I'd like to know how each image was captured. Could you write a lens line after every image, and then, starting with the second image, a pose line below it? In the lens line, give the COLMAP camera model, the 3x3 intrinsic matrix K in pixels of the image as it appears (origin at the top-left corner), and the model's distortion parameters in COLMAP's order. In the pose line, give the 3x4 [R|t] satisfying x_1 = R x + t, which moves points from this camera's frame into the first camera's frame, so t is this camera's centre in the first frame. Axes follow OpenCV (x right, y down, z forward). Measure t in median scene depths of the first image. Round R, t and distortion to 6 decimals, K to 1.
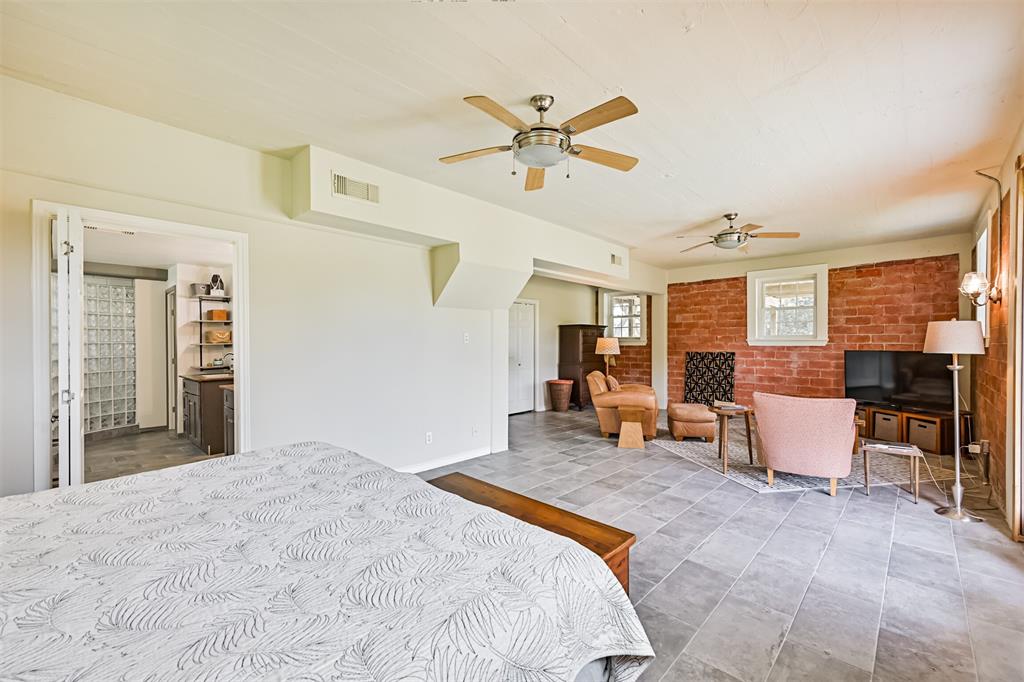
lens RADIAL K [[425.1, 0, 512.5], [0, 425.1, 347.2], [0, 0, 1]] dist [0.007784, 0.000525]
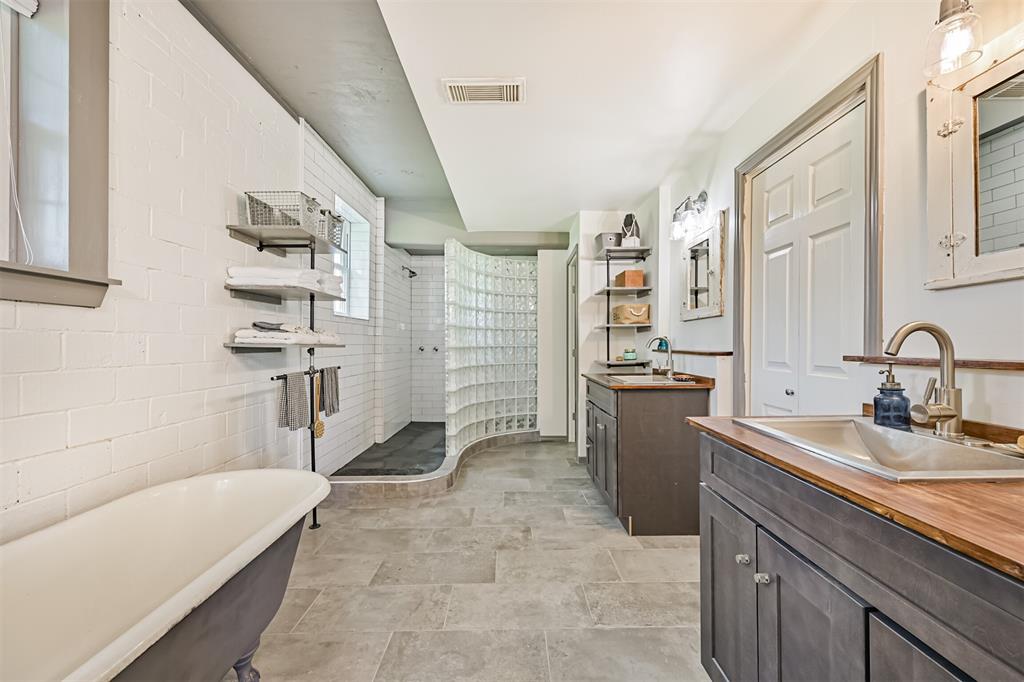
lens RADIAL K [[399.6, 0, 513.9], [0, 399.6, 344.1], [0, 0, 1]] dist [0.001272, 0.000010]
pose [[0.685043, 0.001709, -0.728500, -0.380558], [-0.009214, 0.999938, -0.006319, 0.024440], [0.728444, 0.011042, 0.685016, 0.474051]]
